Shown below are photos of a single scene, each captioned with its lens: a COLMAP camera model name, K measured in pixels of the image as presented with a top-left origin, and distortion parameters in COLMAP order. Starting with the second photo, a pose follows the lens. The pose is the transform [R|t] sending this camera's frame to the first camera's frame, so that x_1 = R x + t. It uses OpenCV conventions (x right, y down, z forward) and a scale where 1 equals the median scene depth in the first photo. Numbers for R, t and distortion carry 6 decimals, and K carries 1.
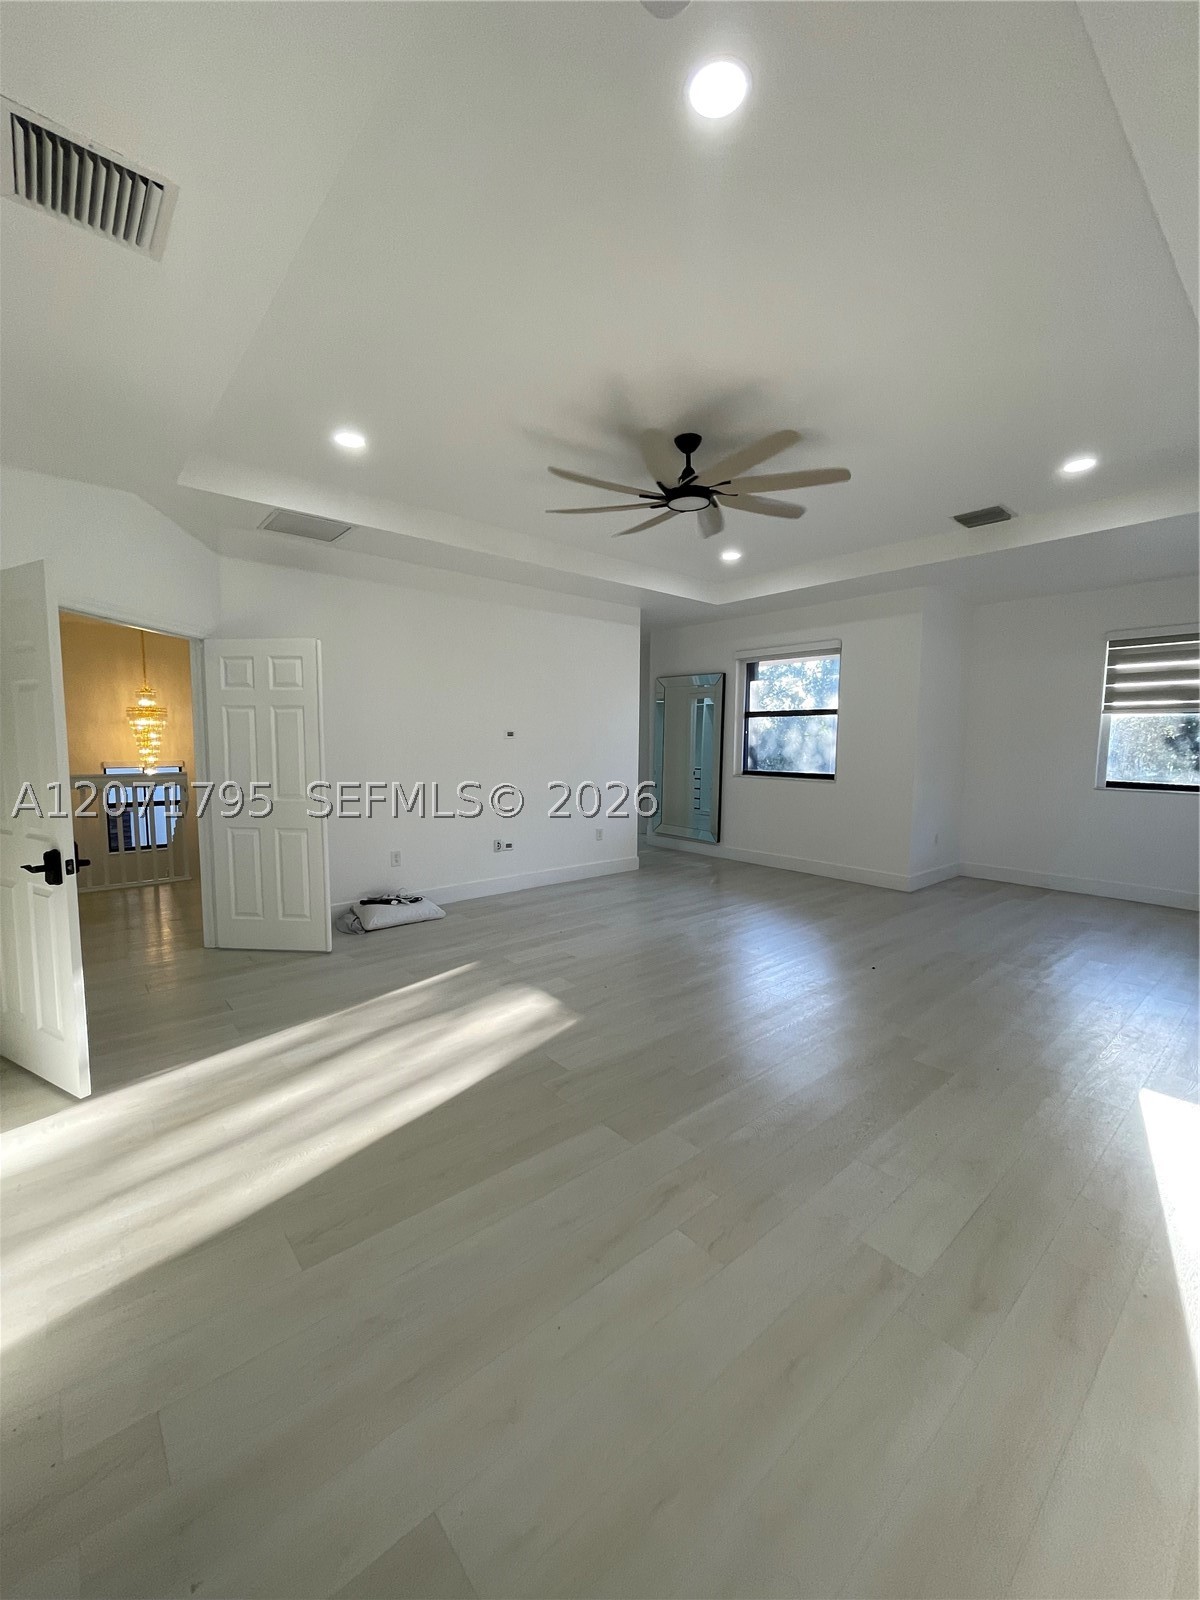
lens RADIAL K [[641.1, 0, 606.0], [0, 641.1, 799.5], [0, 0, 1]] dist [-0.001100, 0.000021]
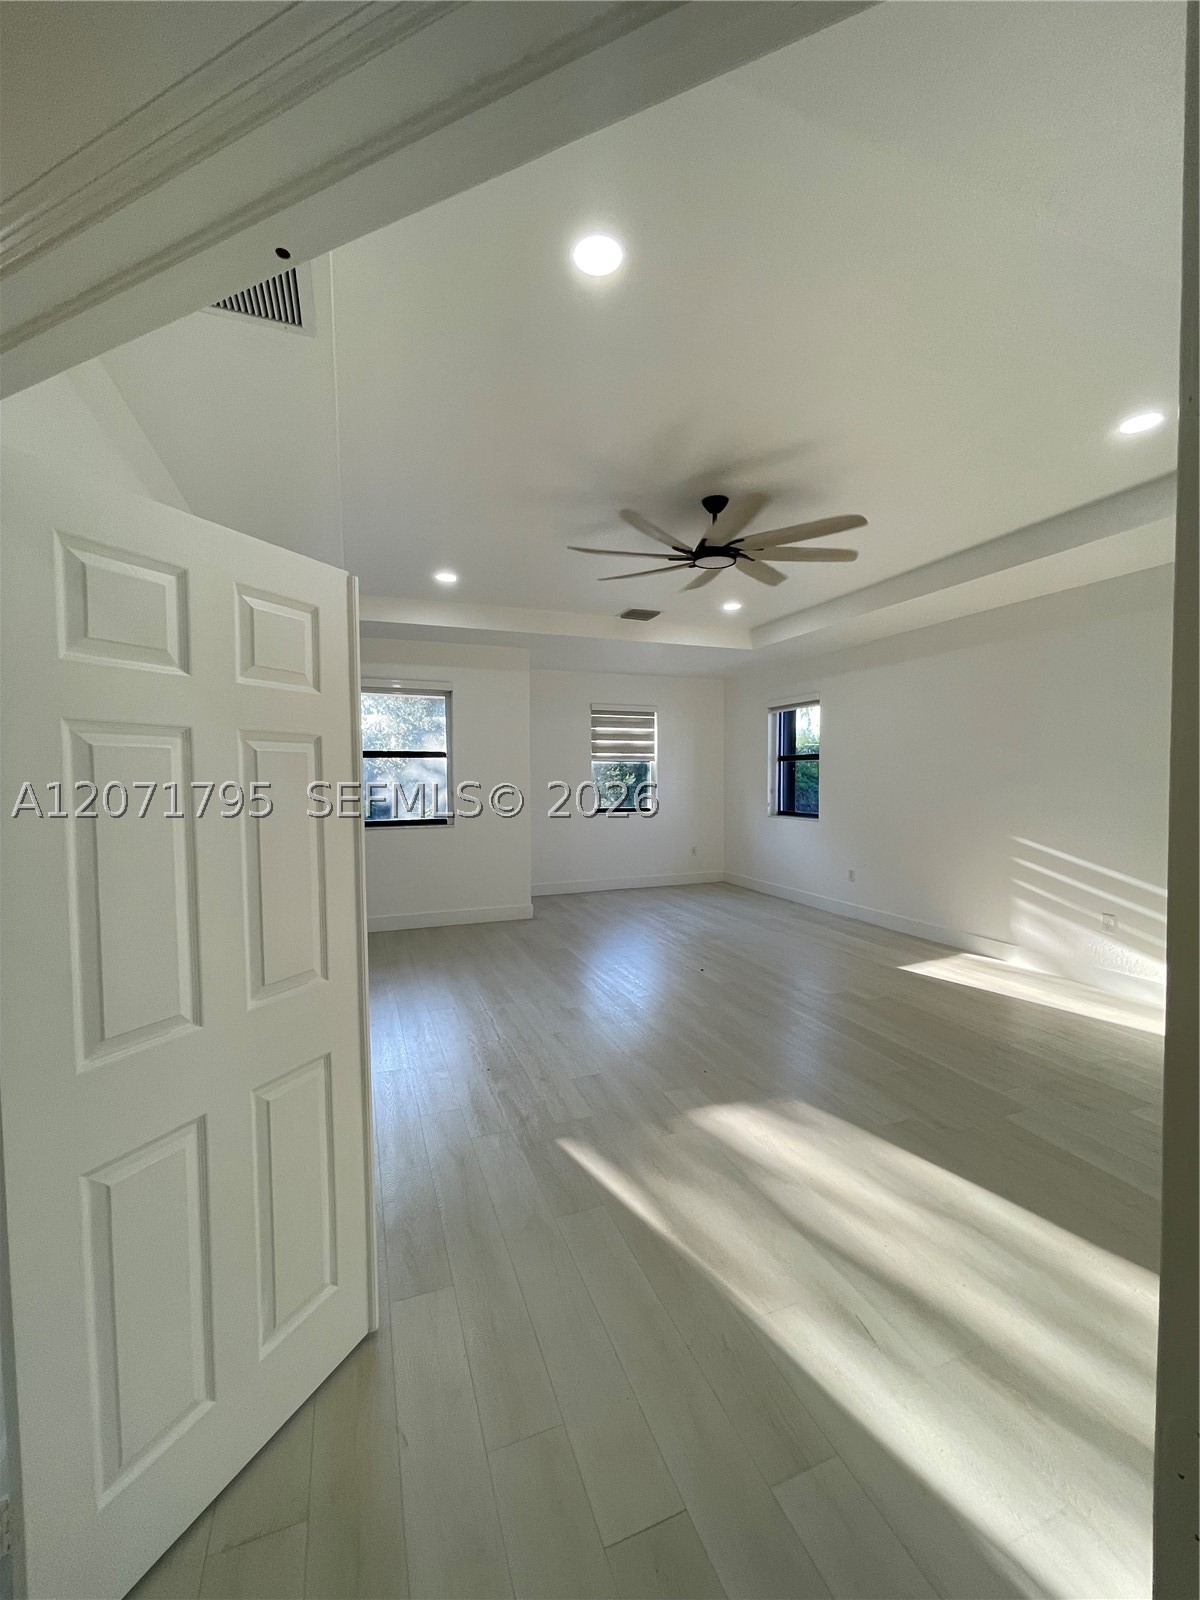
lens RADIAL K [[641.1, 0, 606.0], [0, 641.1, 799.5], [0, 0, 1]] dist [-0.001100, 0.000021]
pose [[0.352465, -0.043720, 0.934803, -0.553992], [0.094058, 0.995505, 0.011095, -0.065670], [-0.931086, 0.084016, 0.354993, 0.500377]]
